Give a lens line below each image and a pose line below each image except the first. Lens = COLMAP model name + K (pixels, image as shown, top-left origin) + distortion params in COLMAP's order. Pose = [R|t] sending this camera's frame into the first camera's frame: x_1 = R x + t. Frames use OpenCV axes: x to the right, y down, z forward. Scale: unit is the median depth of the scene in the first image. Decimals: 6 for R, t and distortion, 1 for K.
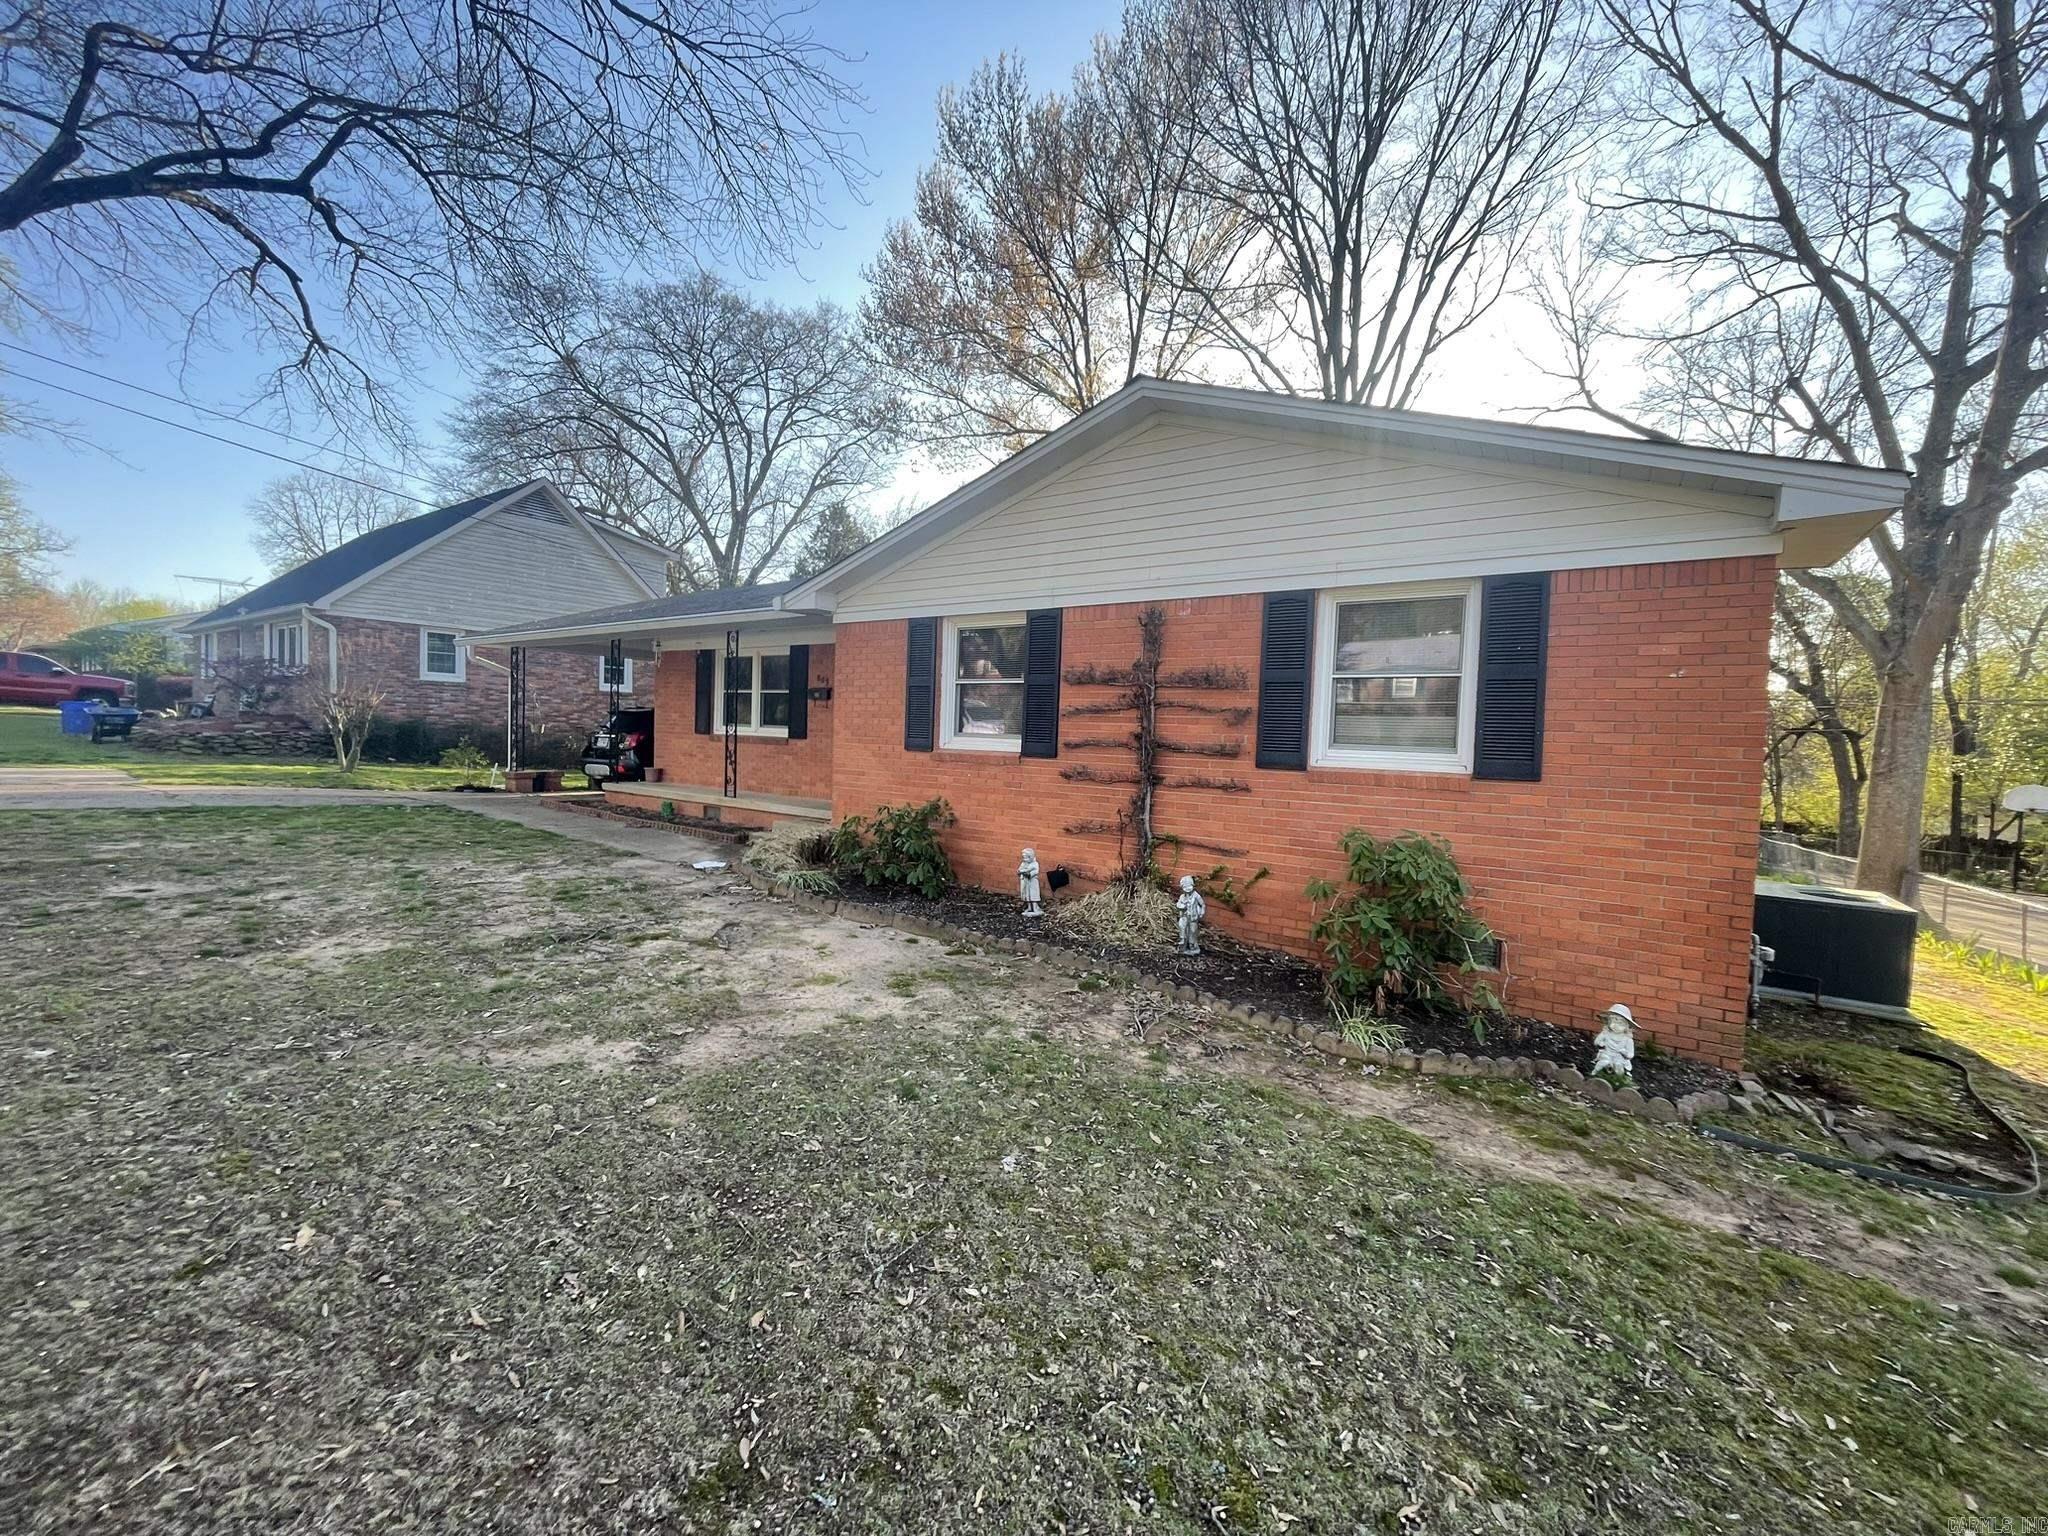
lens RADIAL K [[829.4, 0, 1024.0], [0, 829.4, 768.0], [0, 0, 1]] dist [0.000862, -0.000092]
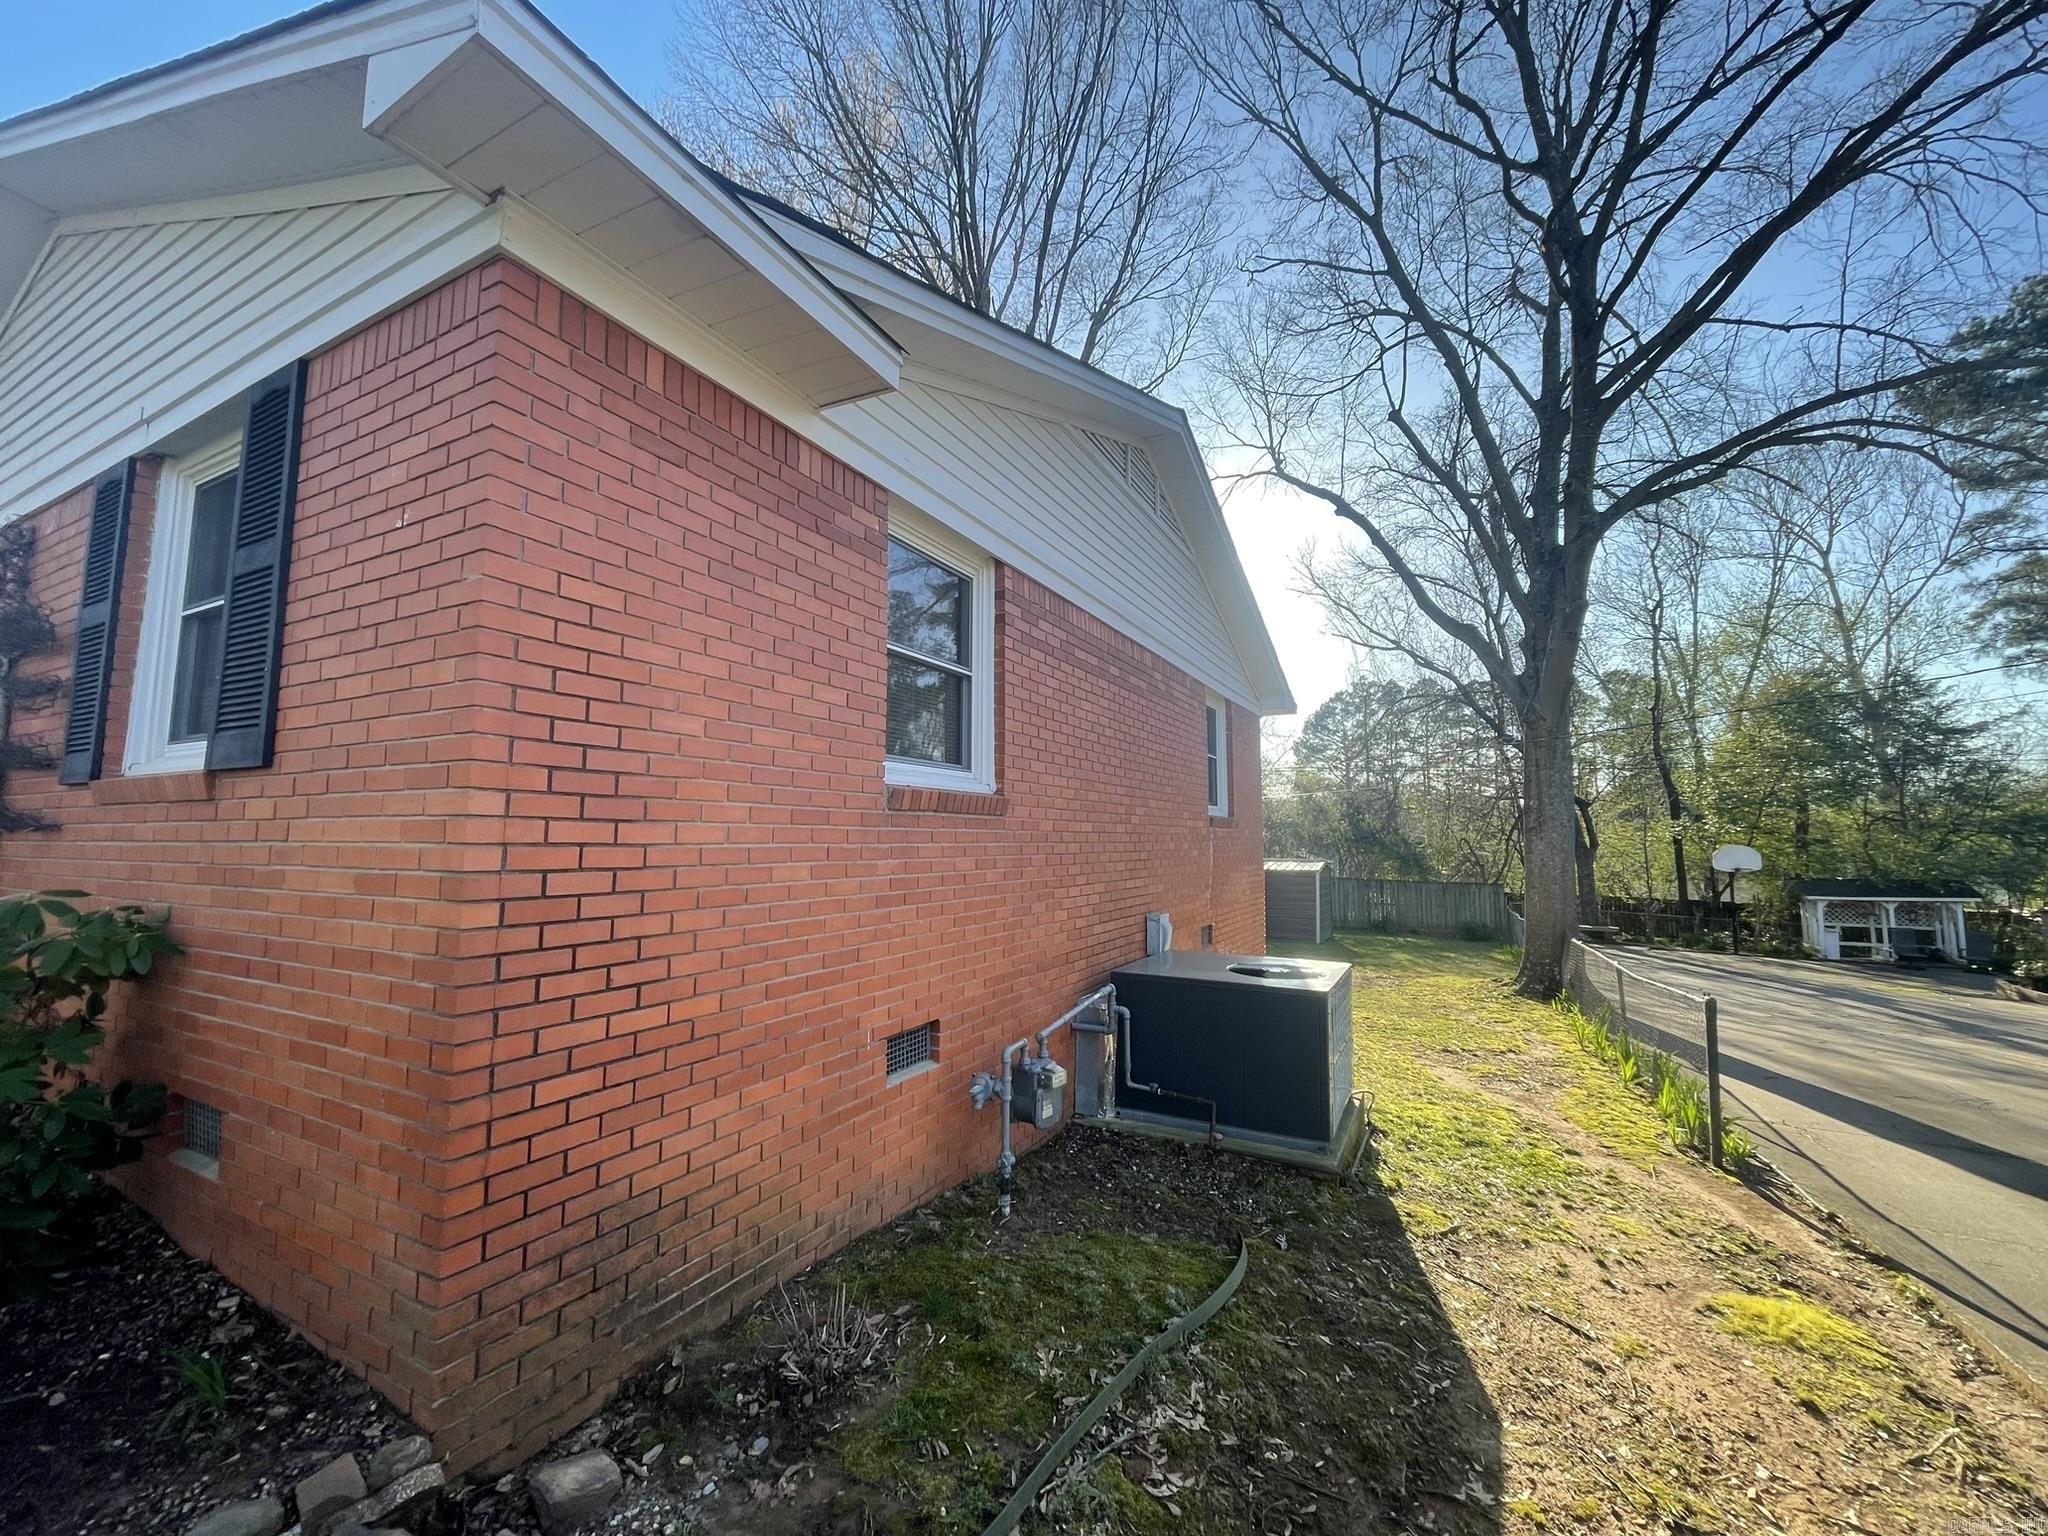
lens RADIAL K [[804.8, 0, 1024.0], [0, 804.8, 768.0], [0, 0, 1]] dist [0.011365, 0.000057]
pose [[0.992485, -0.013788, 0.121585, 0.350362], [0.028194, 0.992664, -0.117570, 0.028065], [-0.119072, 0.120114, 0.985593, 0.167138]]
